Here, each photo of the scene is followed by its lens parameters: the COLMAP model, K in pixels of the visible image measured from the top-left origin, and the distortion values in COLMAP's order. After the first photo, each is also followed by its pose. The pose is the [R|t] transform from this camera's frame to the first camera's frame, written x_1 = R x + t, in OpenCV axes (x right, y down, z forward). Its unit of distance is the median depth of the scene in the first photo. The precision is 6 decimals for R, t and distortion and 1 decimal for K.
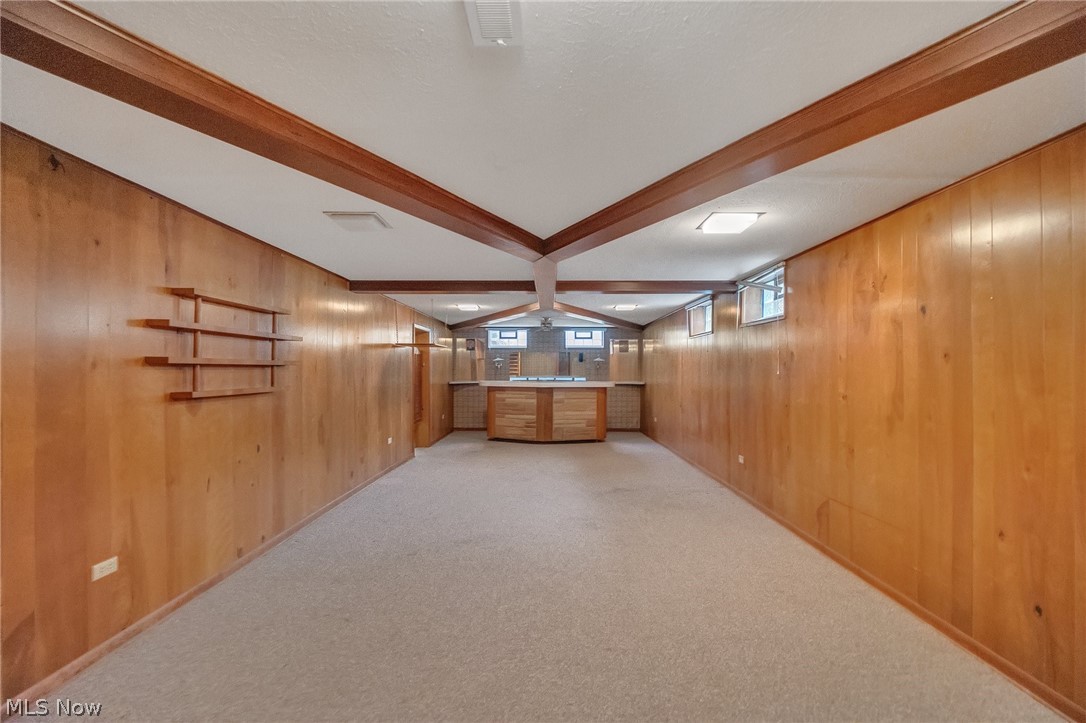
lens RADIAL K [[446.9, 0, 542.8], [0, 446.9, 369.2], [0, 0, 1]] dist [-0.017408, 0.000082]
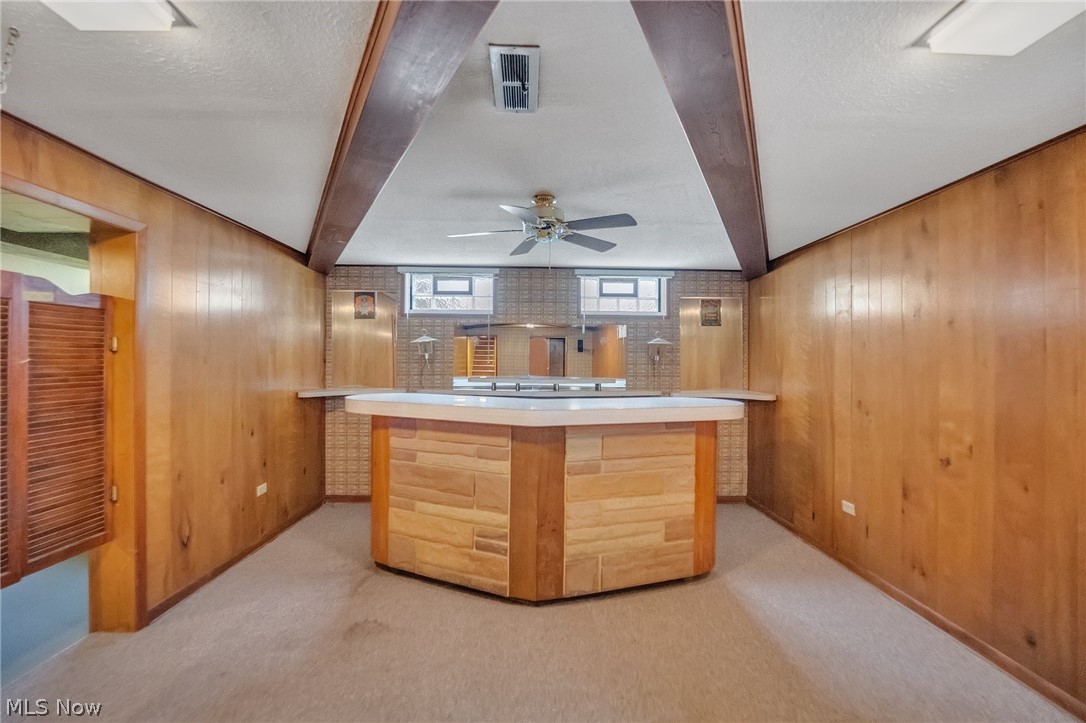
lens RADIAL K [[446.9, 0, 542.8], [0, 446.9, 369.2], [0, 0, 1]] dist [-0.017408, 0.000082]
pose [[0.999273, 0.003855, 0.037924, -0.003910], [-0.004562, 0.999817, 0.018567, -0.002124], [-0.037845, -0.018726, 0.999108, 0.672974]]
